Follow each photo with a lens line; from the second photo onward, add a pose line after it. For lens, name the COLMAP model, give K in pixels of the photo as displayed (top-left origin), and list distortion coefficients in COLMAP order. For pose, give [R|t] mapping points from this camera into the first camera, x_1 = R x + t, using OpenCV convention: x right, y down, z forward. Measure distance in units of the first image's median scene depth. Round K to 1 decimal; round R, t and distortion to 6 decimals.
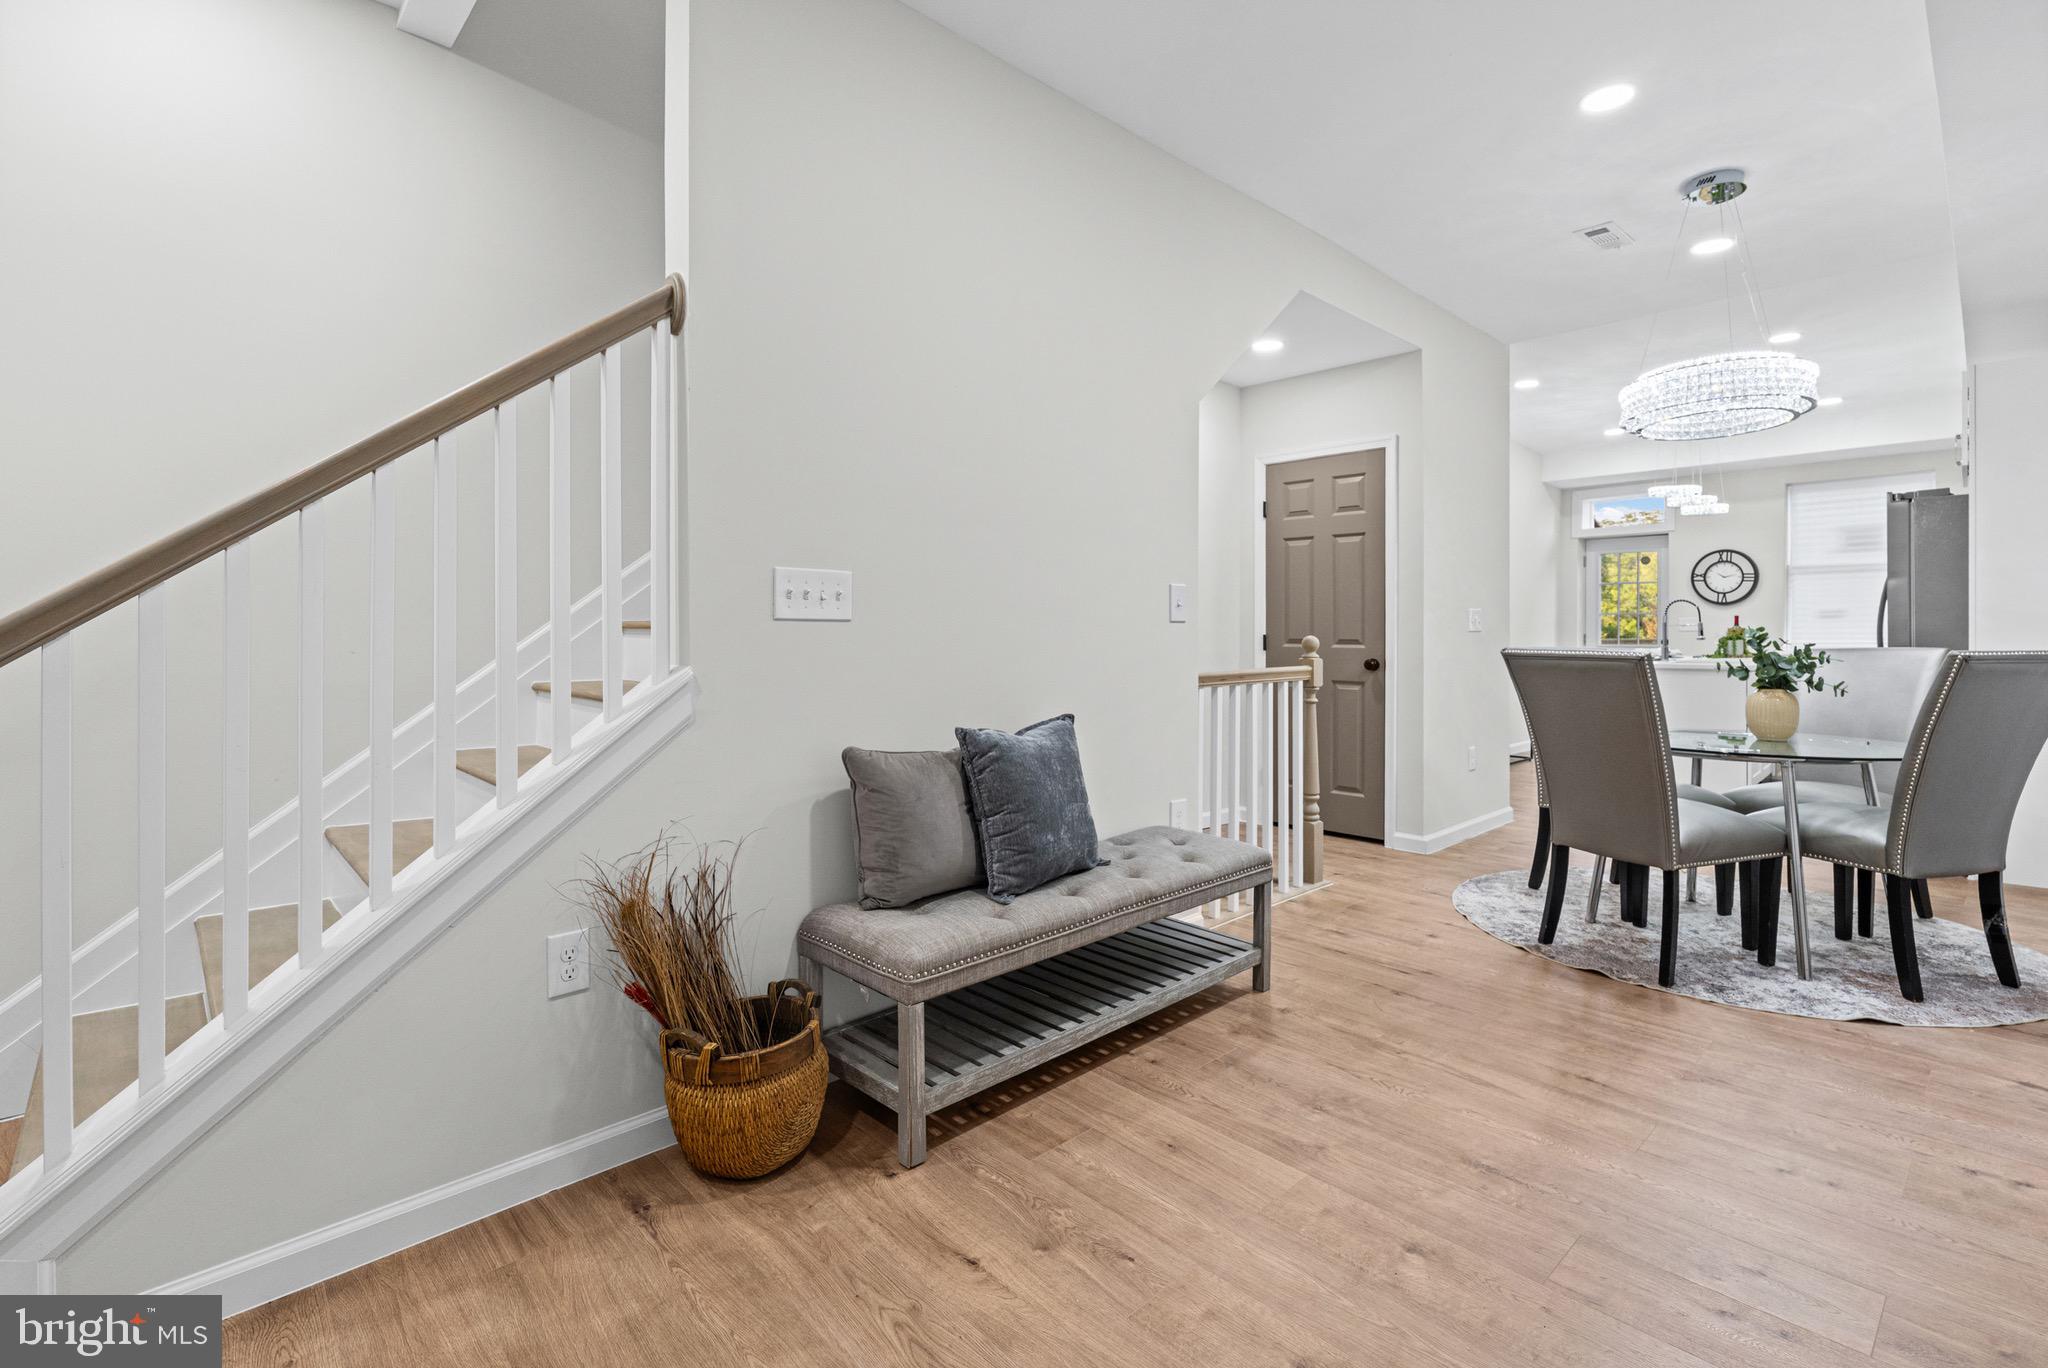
lens RADIAL K [[912.6, 0, 1060.2], [0, 912.6, 653.0], [0, 0, 1]] dist [-0.005933, 0.000283]
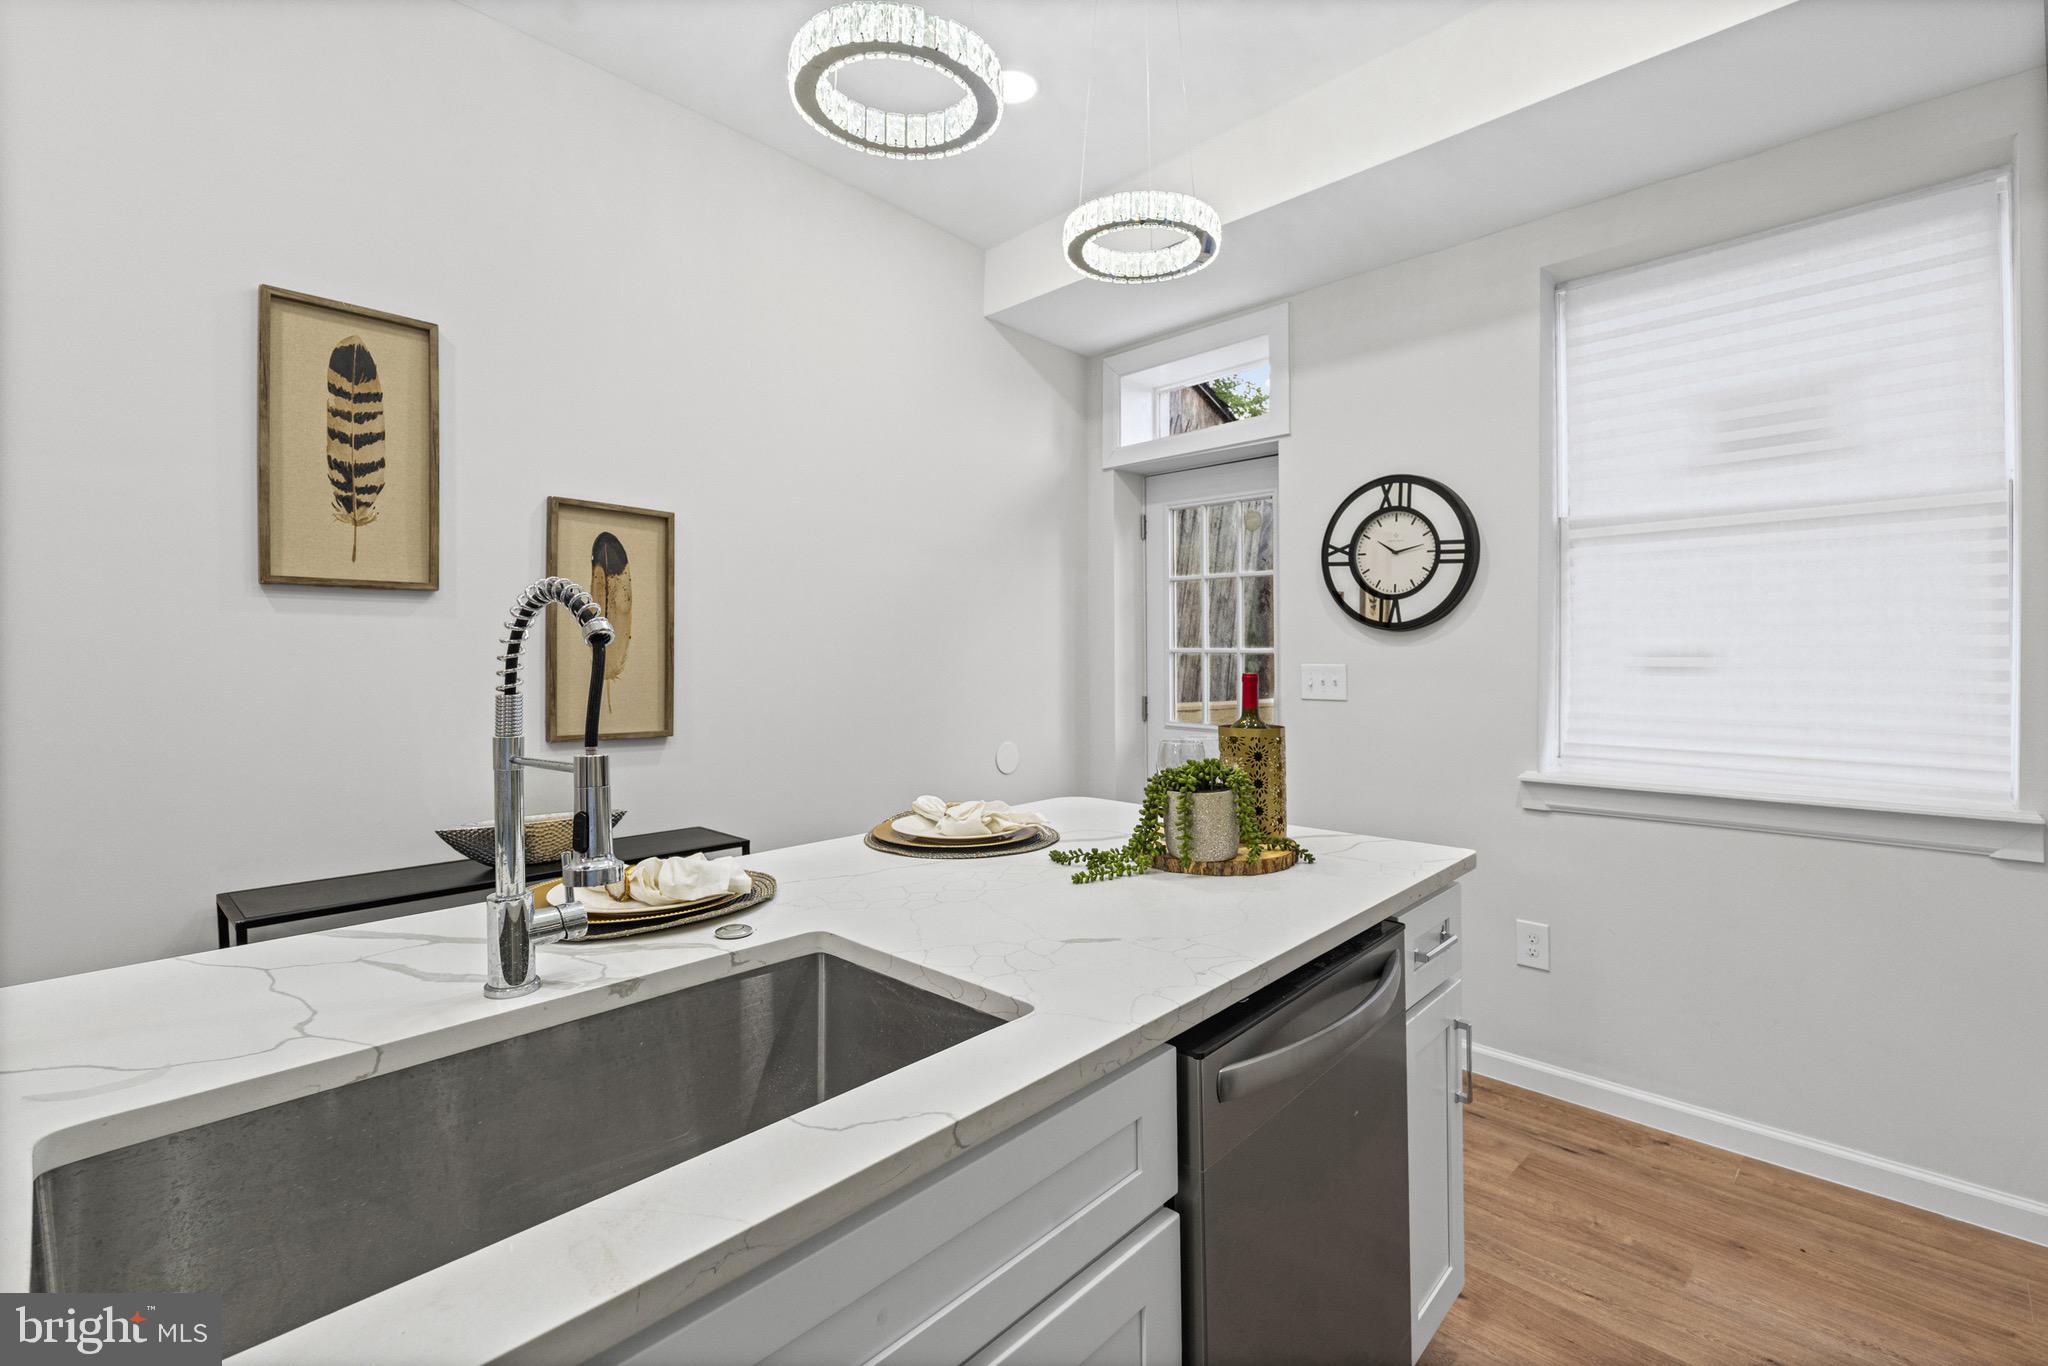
lens RADIAL K [[912.6, 0, 1021.1], [0, 912.6, 664.5], [0, 0, 1]] dist [-0.005933, 0.000283]
pose [[0.999280, 0.009769, 0.036672, 1.107872], [-0.009506, 0.999928, -0.007334, -0.068500], [-0.036741, 0.006980, 0.999300, 1.255555]]
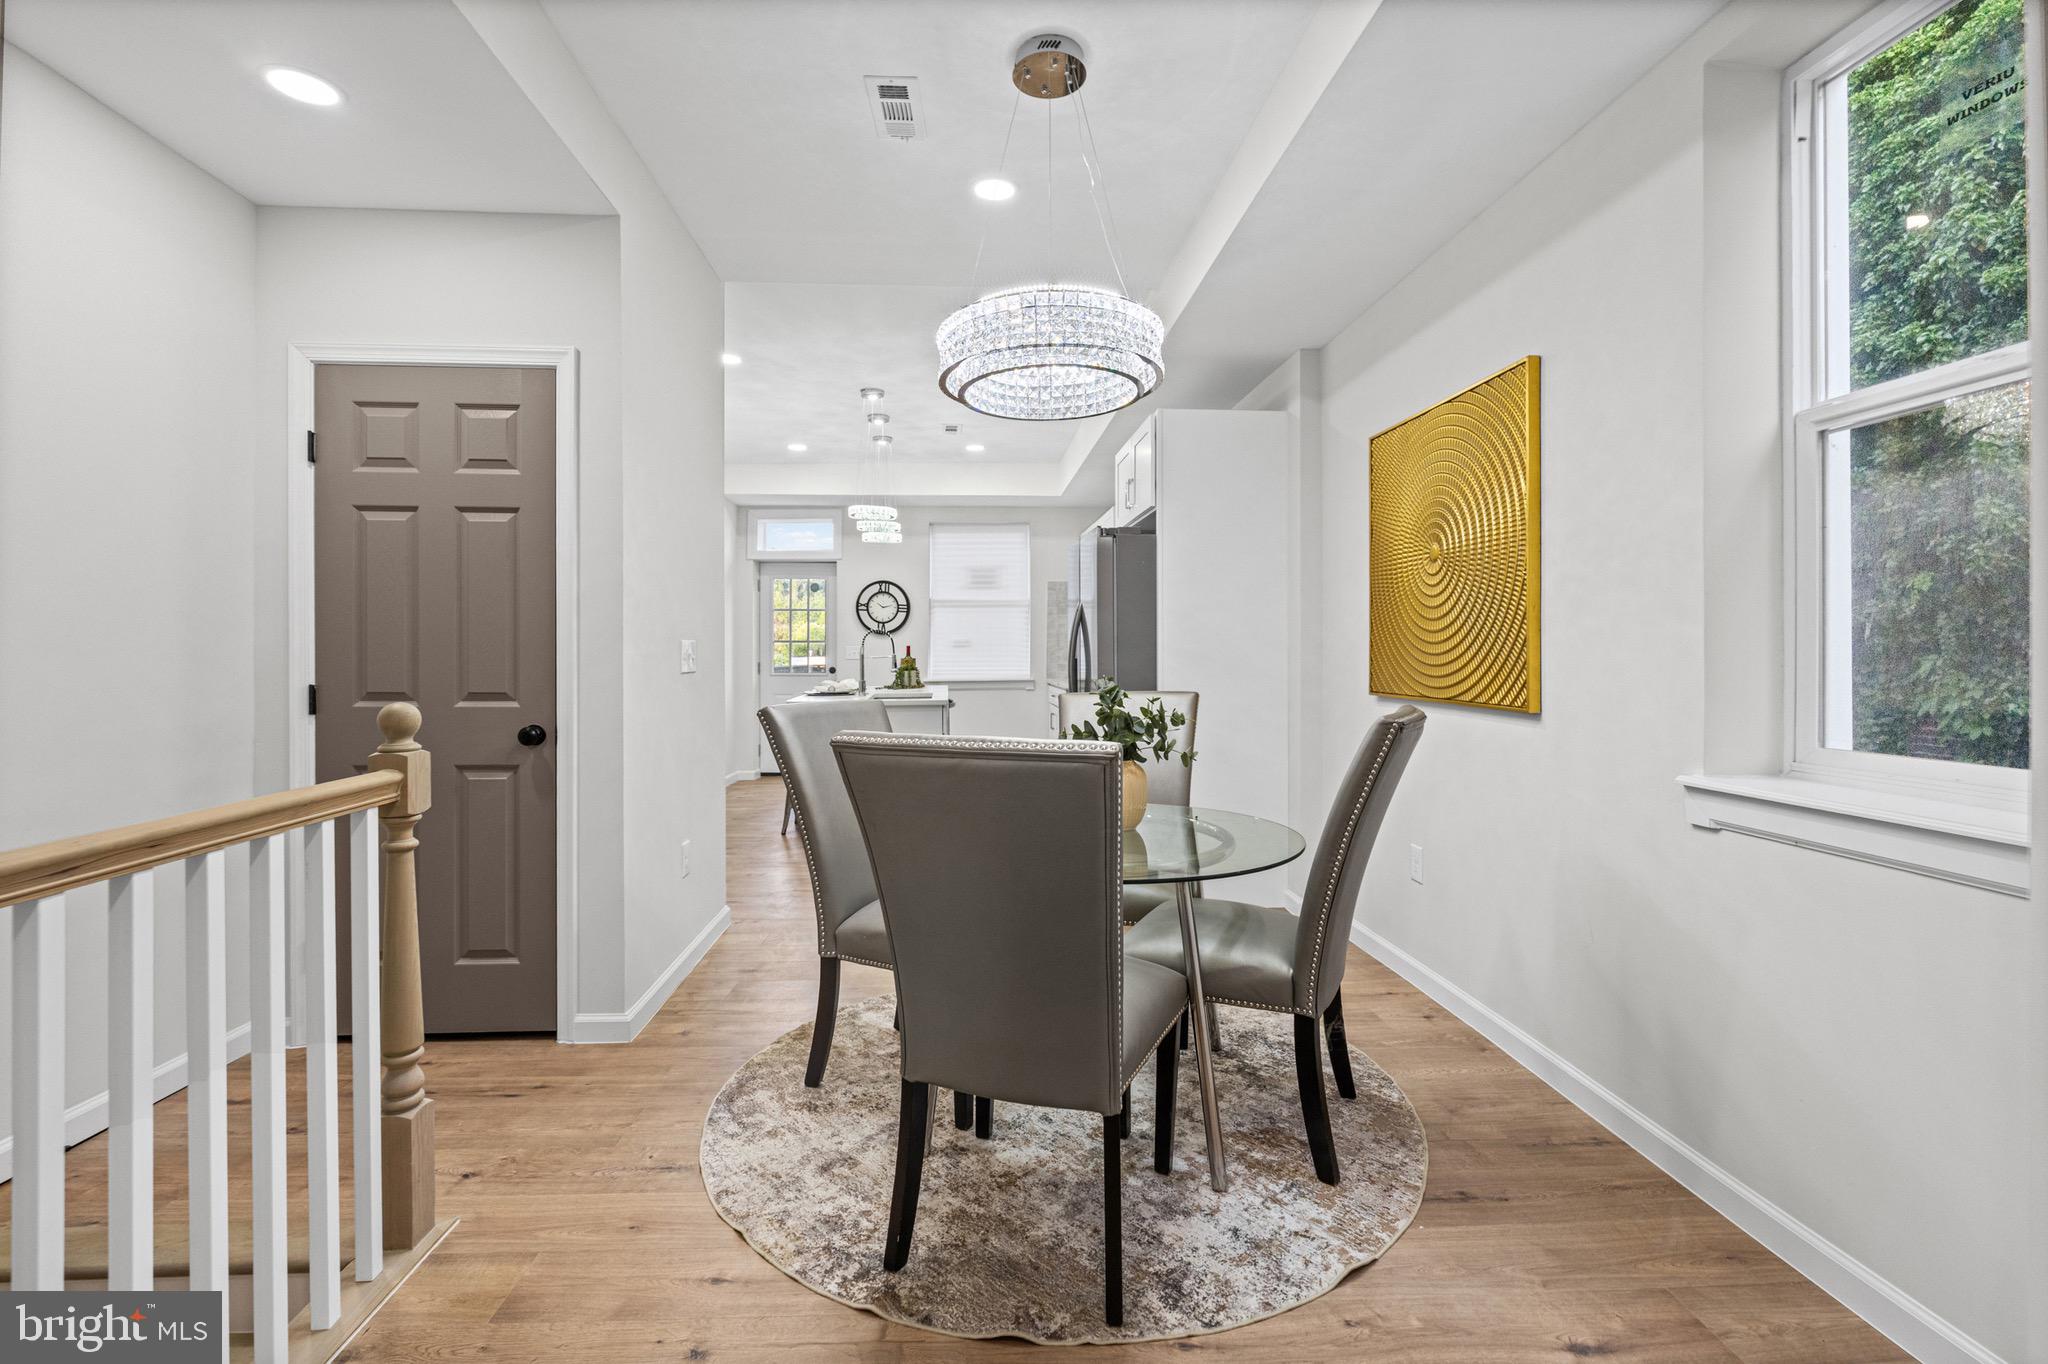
lens RADIAL K [[912.6, 0, 1014.9], [0, 912.6, 646.7], [0, 0, 1]] dist [-0.005933, 0.000283]
pose [[0.670735, 0.005104, 0.741679, 0.115026], [0.016995, 0.999608, -0.022249, -0.025139], [-0.741502, 0.027528, 0.670386, 0.374689]]
